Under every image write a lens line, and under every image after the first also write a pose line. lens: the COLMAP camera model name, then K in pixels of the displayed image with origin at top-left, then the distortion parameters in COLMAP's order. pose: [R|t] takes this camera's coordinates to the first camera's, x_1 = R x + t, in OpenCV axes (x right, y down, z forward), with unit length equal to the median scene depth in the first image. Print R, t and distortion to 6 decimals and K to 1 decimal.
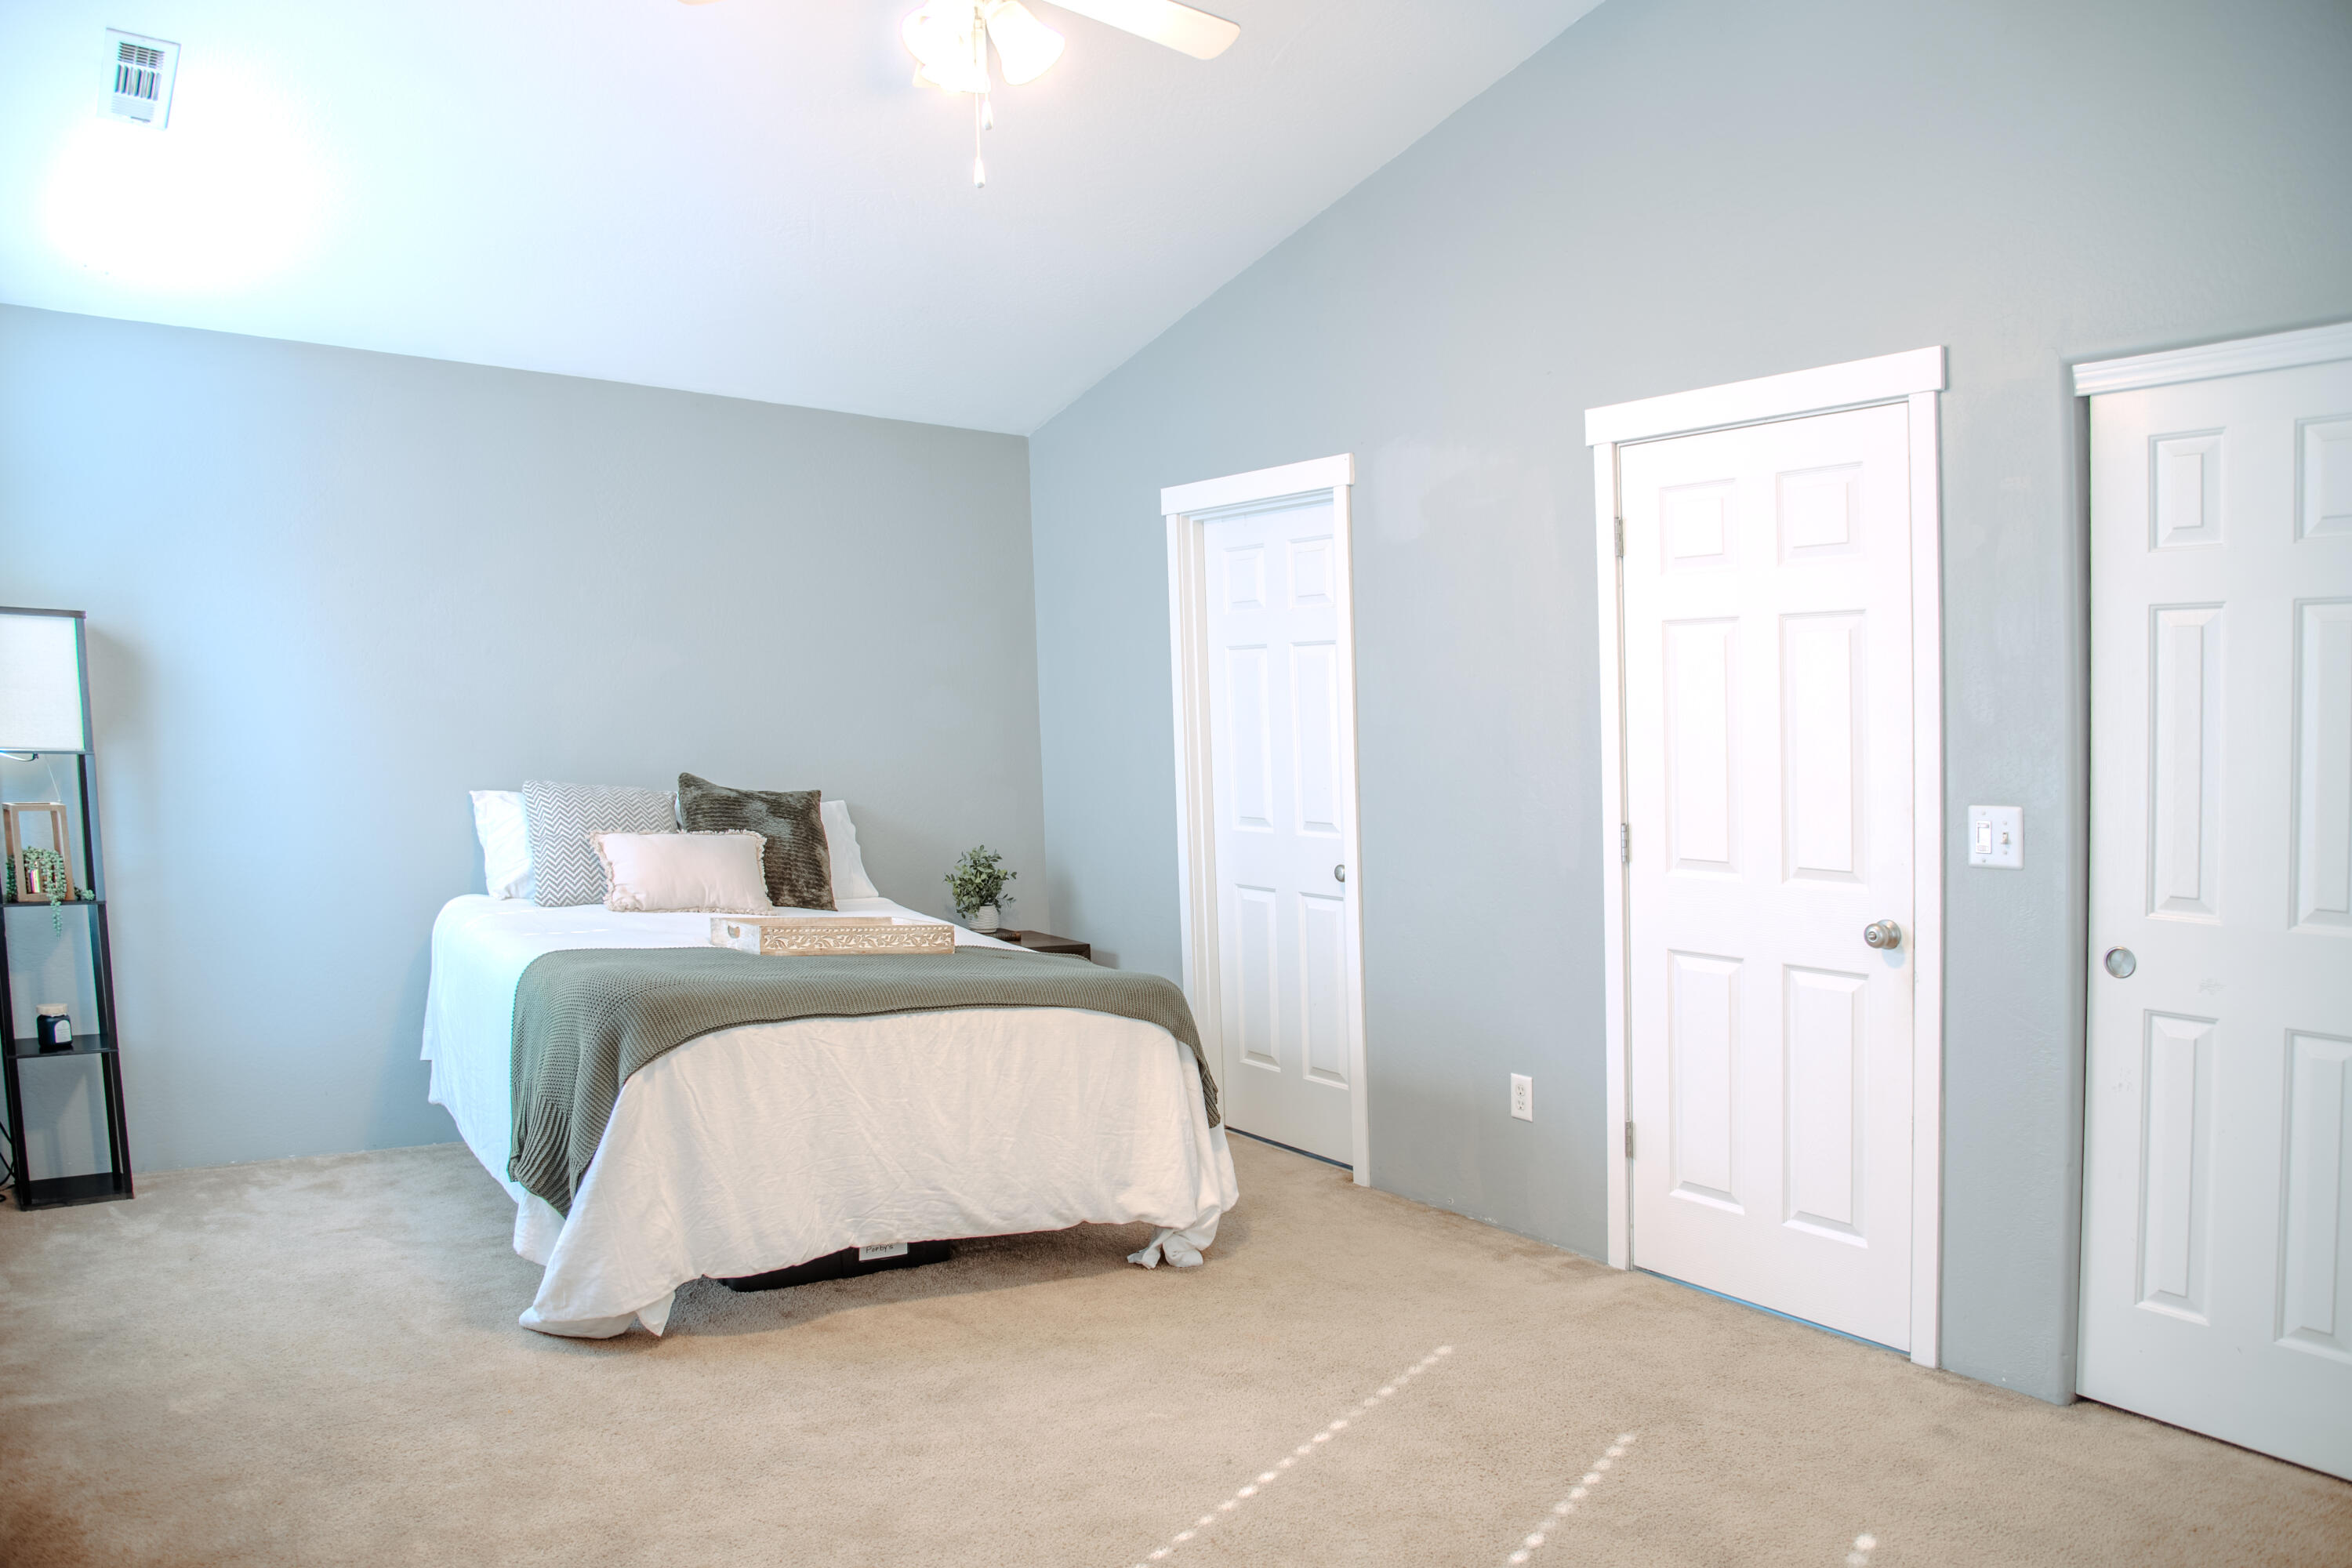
lens RADIAL K [[1737.9, 0, 1220.5], [0, 1737.9, 781.7], [0, 0, 1]] dist [-0.056028, 0.005466]
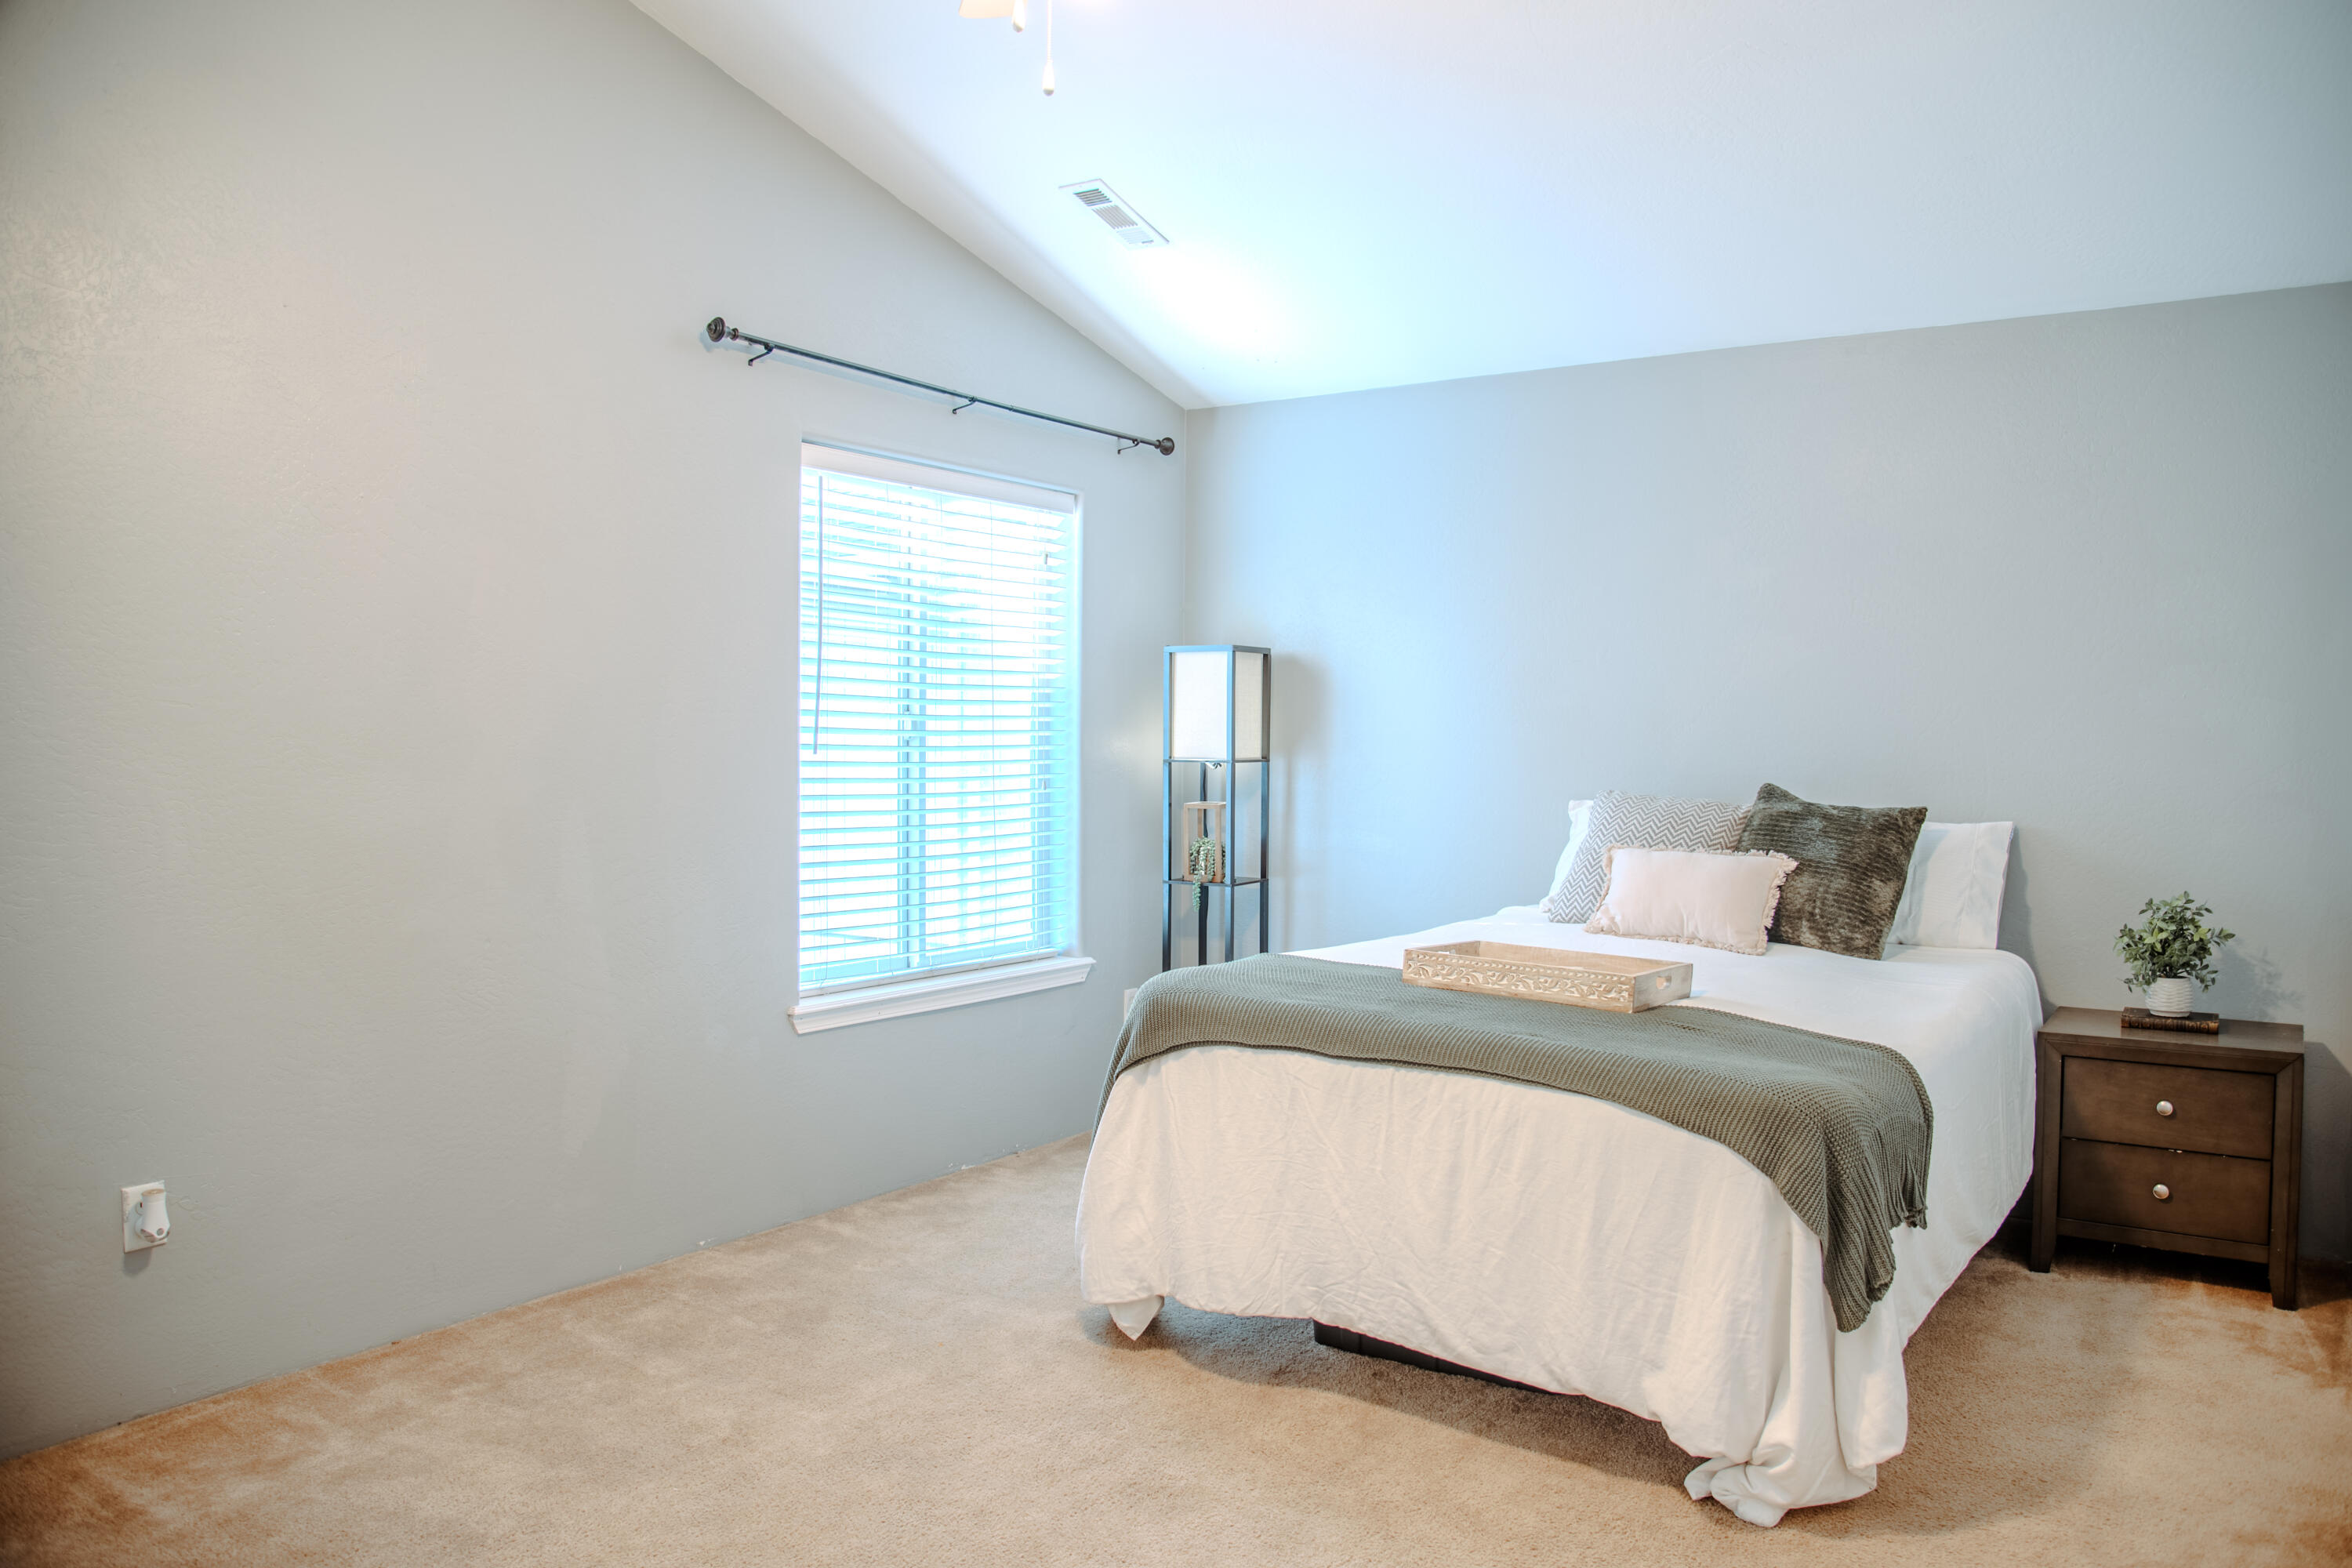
lens RADIAL K [[1737.9, 0, 1220.5], [0, 1737.9, 781.7], [0, 0, 1]] dist [-0.056028, 0.005466]
pose [[0.353648, 0.003018, -0.935374, 0.557703], [-0.014334, 0.999895, -0.002193, -0.000368], [0.935269, 0.014183, 0.353654, 0.609023]]
